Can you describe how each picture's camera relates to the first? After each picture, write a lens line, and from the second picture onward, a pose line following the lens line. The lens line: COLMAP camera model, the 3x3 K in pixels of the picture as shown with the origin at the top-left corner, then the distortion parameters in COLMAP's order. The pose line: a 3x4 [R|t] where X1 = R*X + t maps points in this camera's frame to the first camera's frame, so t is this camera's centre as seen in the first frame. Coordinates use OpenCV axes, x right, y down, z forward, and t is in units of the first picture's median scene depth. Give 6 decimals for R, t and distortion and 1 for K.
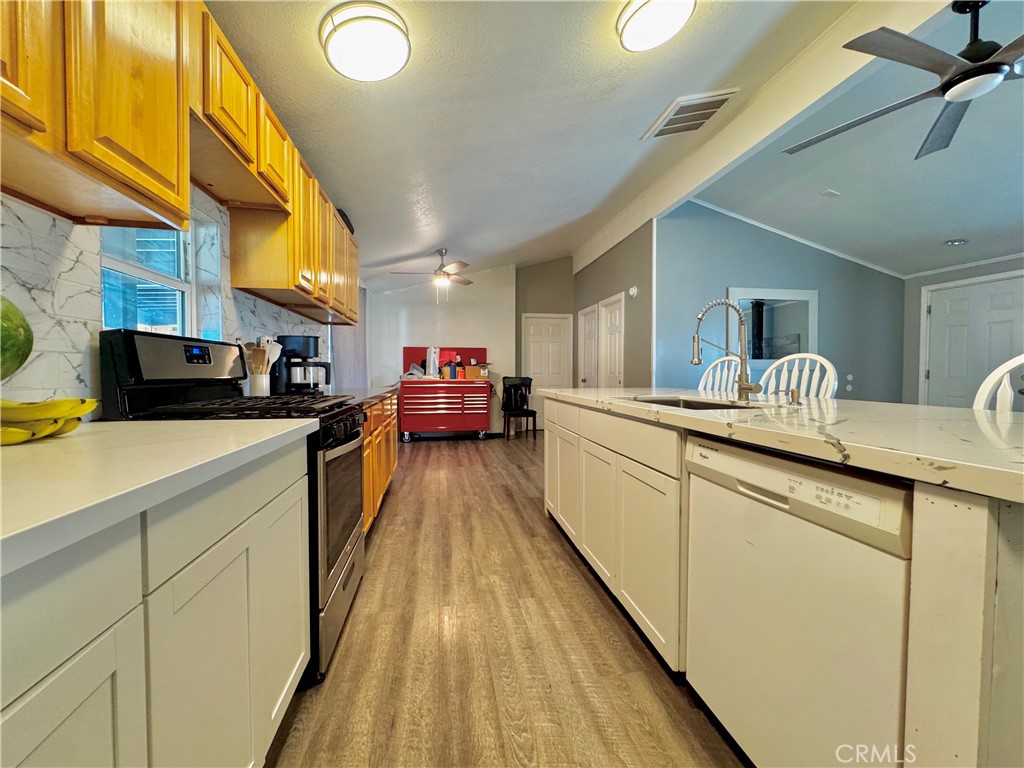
lens RADIAL K [[411.6, 0, 510.6], [0, 411.6, 382.4], [0, 0, 1]] dist [-0.004107, -0.000304]
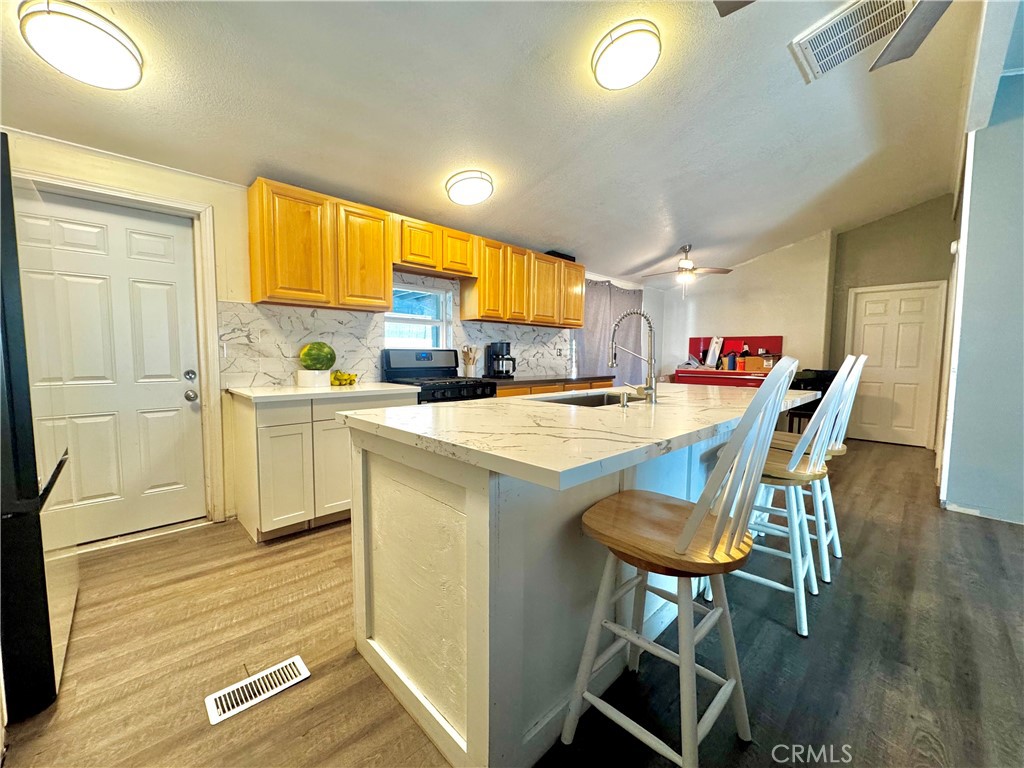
lens RADIAL K [[411.6, 0, 510.7], [0, 411.6, 384.8], [0, 0, 1]] dist [-0.004107, -0.000304]
pose [[0.562895, 0.066131, -0.823879, 0.892846], [-0.028846, 0.997759, 0.060380, -0.040951], [0.826025, -0.010222, 0.563541, 0.071607]]
